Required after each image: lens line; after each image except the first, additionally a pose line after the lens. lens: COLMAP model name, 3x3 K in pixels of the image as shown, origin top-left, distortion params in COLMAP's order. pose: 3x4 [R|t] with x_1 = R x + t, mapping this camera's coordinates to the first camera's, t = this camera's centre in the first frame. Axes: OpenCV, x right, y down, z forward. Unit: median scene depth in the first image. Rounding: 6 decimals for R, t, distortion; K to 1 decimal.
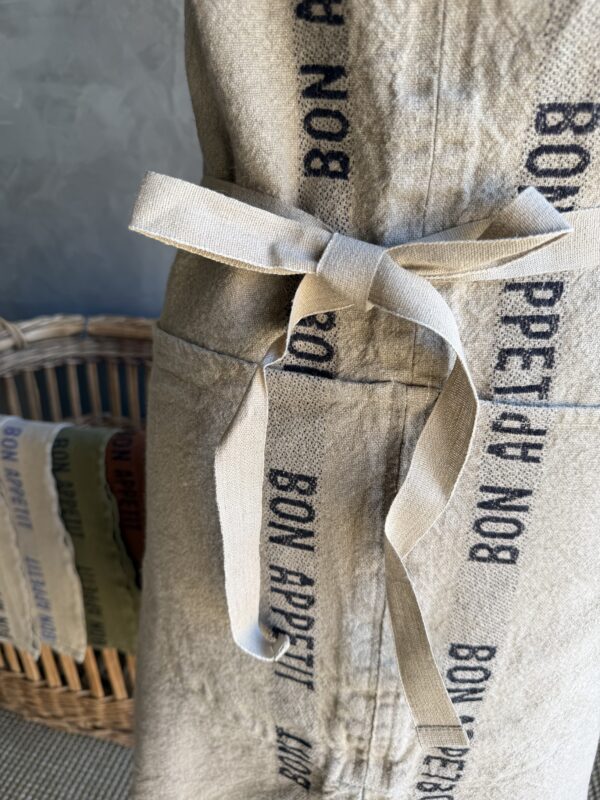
lens RADIAL K [[567.6, 0, 296.2], [0, 567.6, 396.9], [0, 0, 1]] dist [-0.008785, -0.040936]
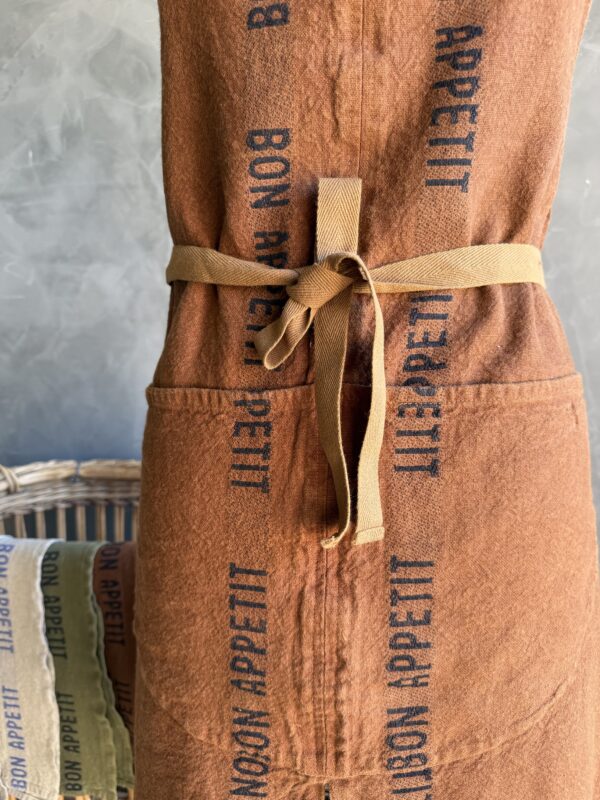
lens RADIAL K [[569.1, 0, 300.0], [0, 569.1, 400.0], [0, 0, 1]] dist [-0.032438, 0.003112]
pose [[0.998640, -0.038585, 0.035050, 0.012684], [0.047300, 0.953340, -0.298169, 0.100567], [-0.021910, 0.299422, 0.953869, -0.065607]]
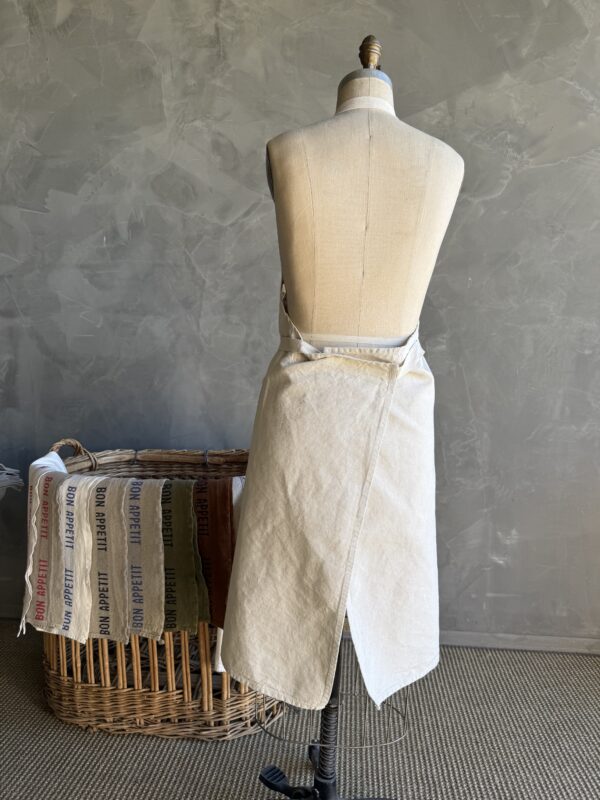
lens RADIAL K [[569.1, 0, 300.0], [0, 569.1, 400.0], [0, 0, 1]] dist [-0.032438, 0.003112]
pose [[0.988401, -0.013188, 0.151296, -0.190412], [0.066397, 0.933494, -0.352392, 0.363080], [-0.136586, 0.358350, 0.923542, -0.639422]]
